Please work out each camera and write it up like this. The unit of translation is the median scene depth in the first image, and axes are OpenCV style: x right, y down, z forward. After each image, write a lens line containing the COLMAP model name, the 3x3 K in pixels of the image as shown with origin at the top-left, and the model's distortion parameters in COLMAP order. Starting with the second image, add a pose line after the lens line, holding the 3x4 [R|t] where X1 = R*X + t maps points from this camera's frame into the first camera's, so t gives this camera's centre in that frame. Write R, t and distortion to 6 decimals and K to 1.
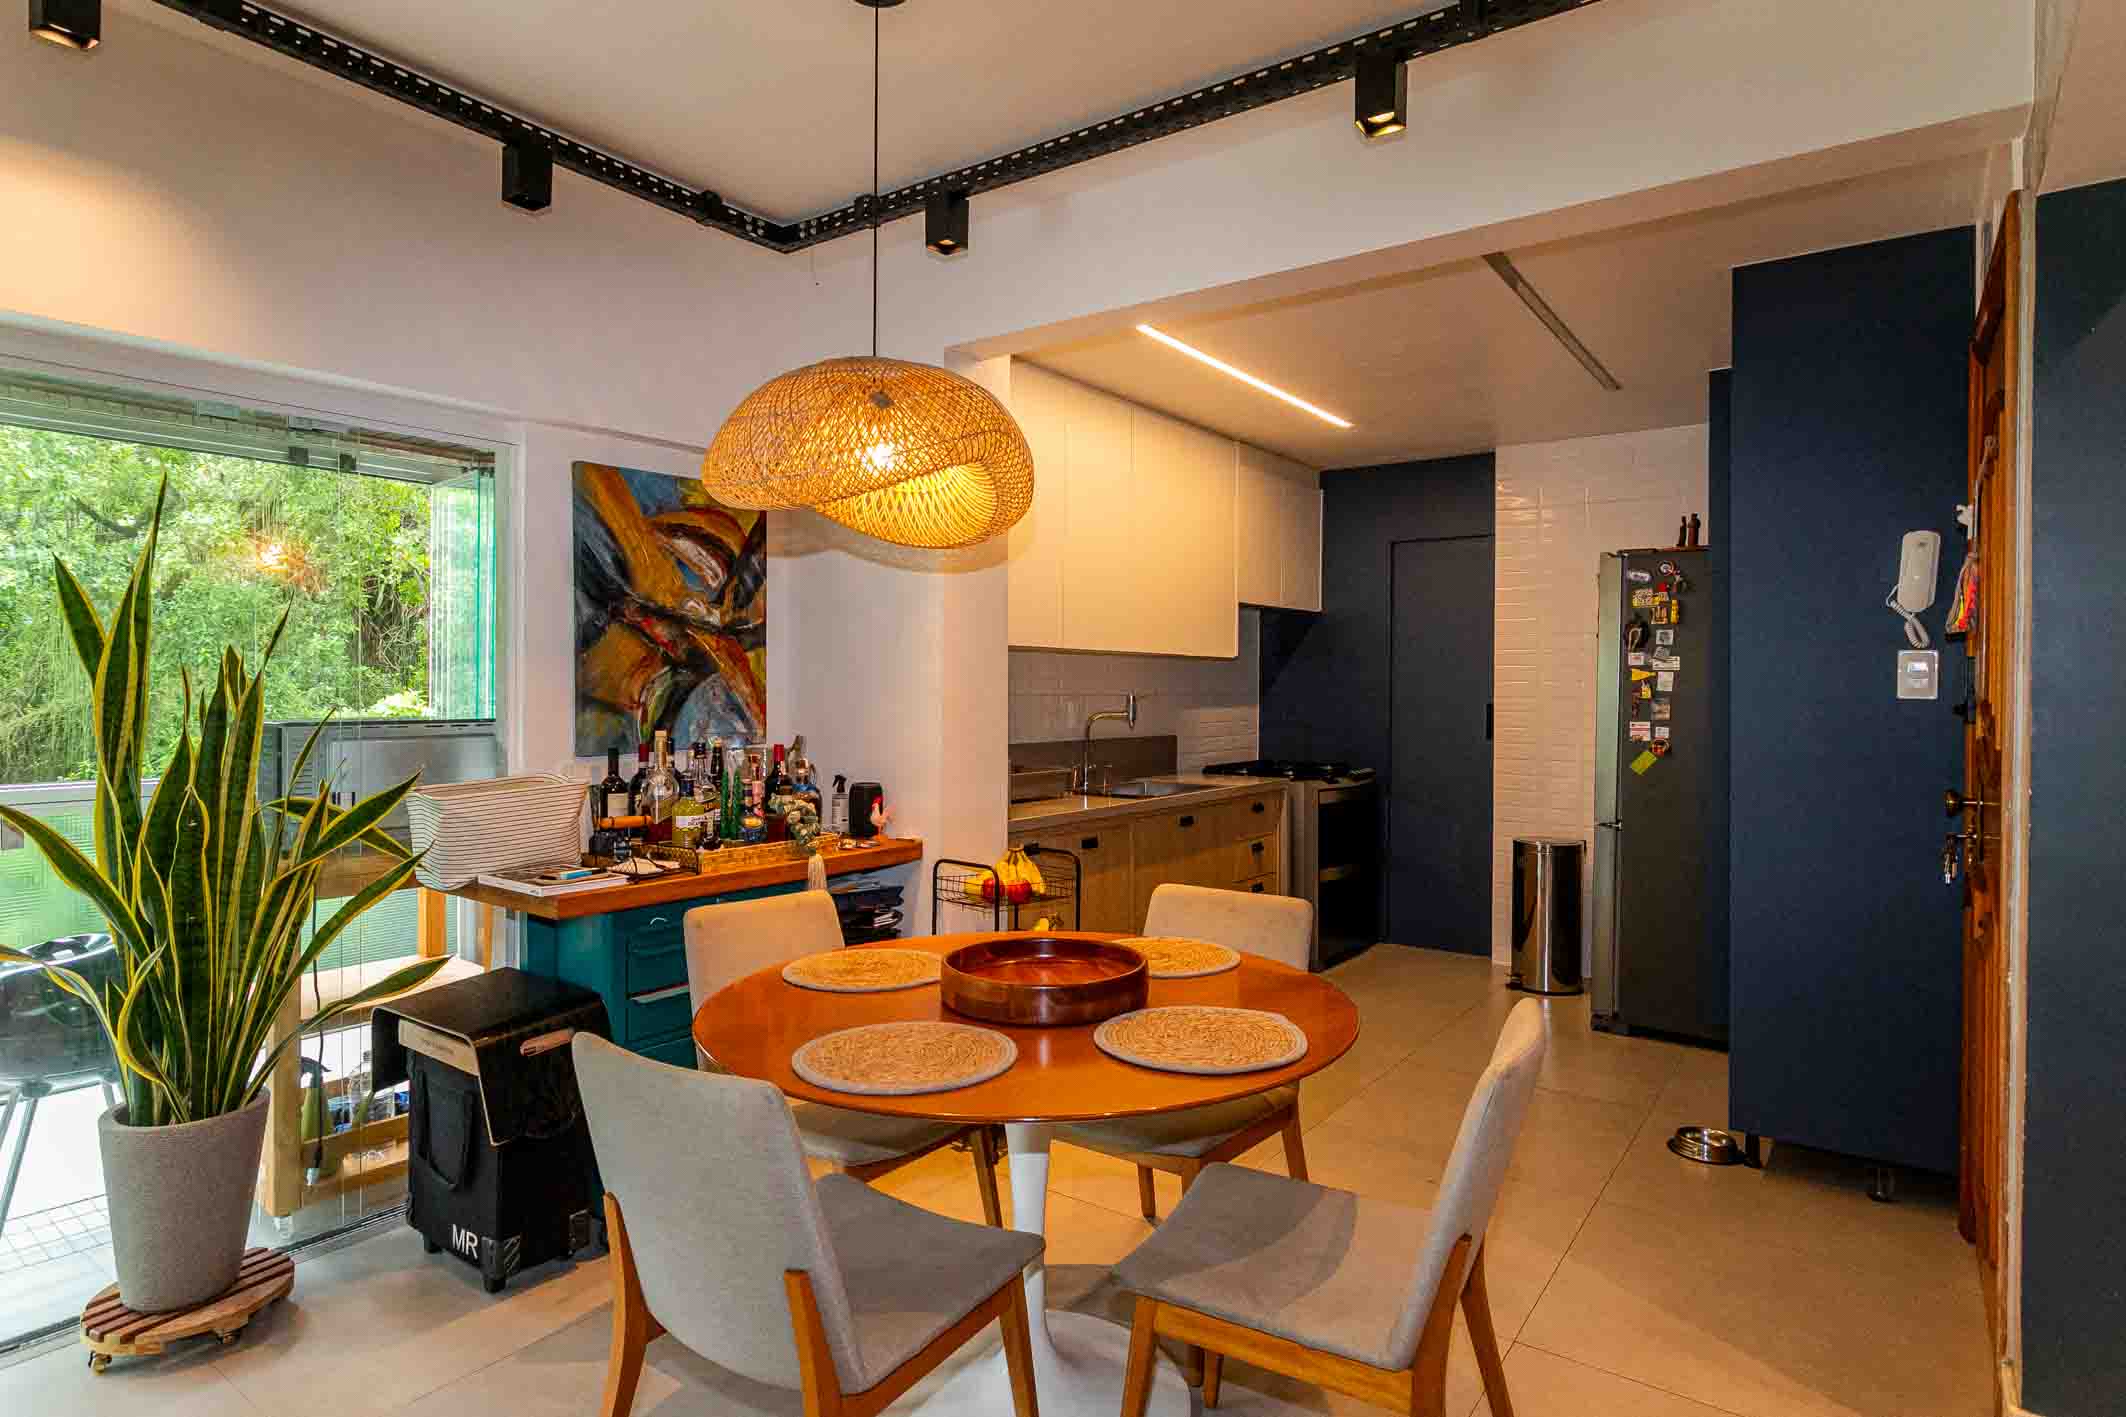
lens RADIAL K [[1174.0, 0, 1053.5], [0, 1174.0, 688.5], [0, 0, 1]] dist [0.004161, 0.002968]
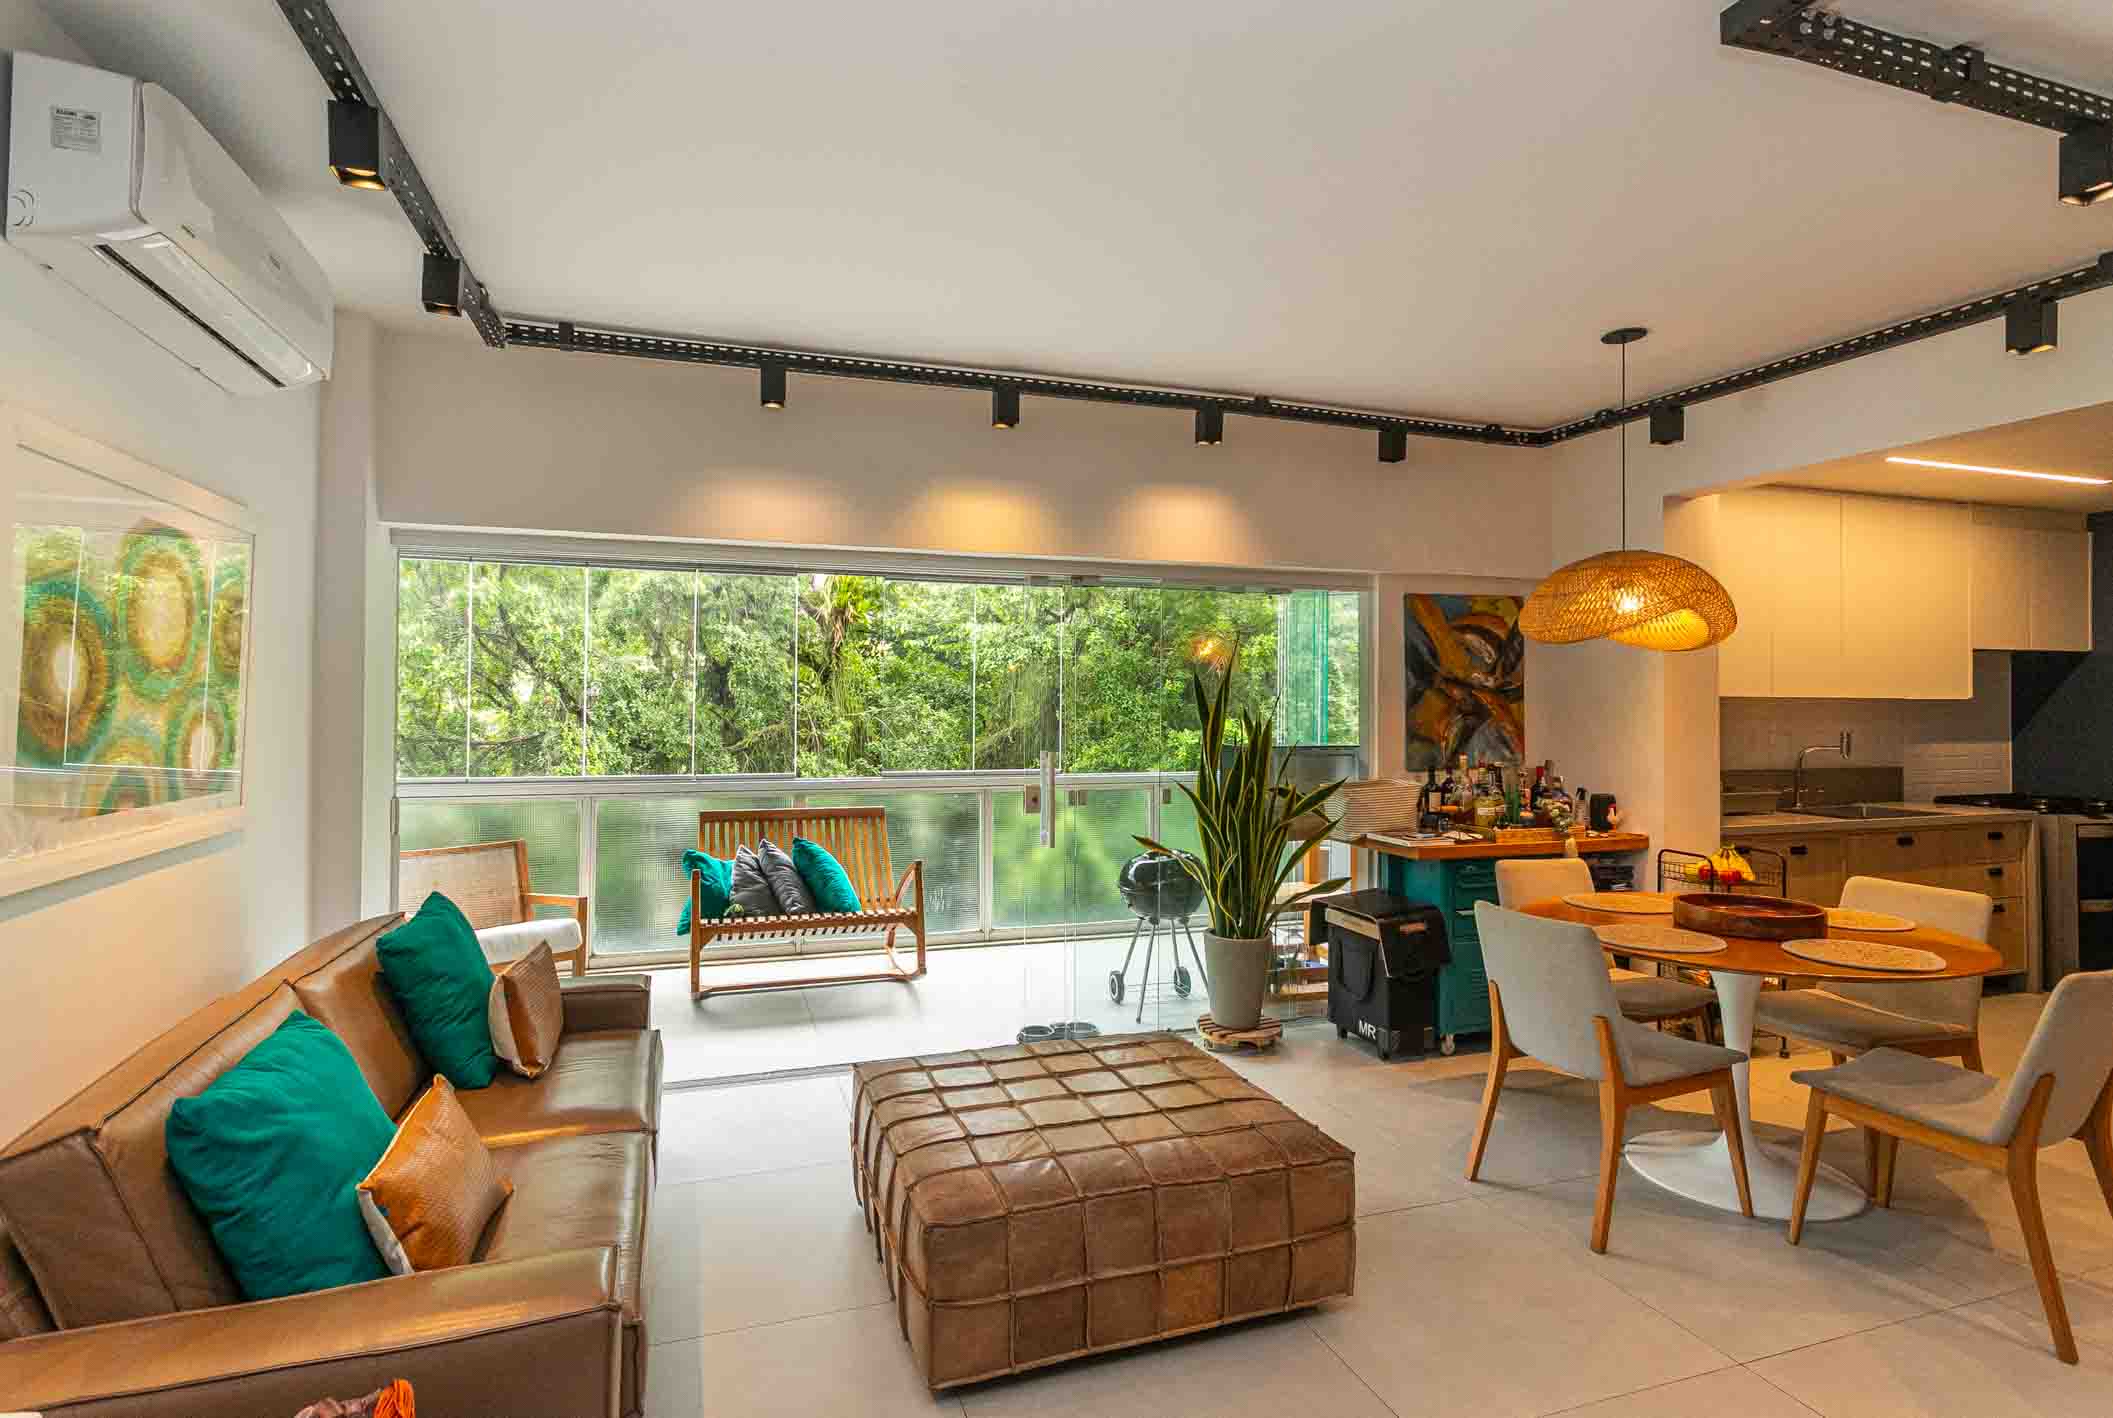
lens RADIAL K [[1023.2, 0, 1041.4], [0, 1023.2, 696.8], [0, 0, 1]] dist [0.009320, 0.002422]
pose [[0.812230, -0.008633, -0.583274, 0.019951], [0.001446, 0.999917, -0.012786, -0.026033], [0.583336, 0.009542, 0.812175, -0.458793]]
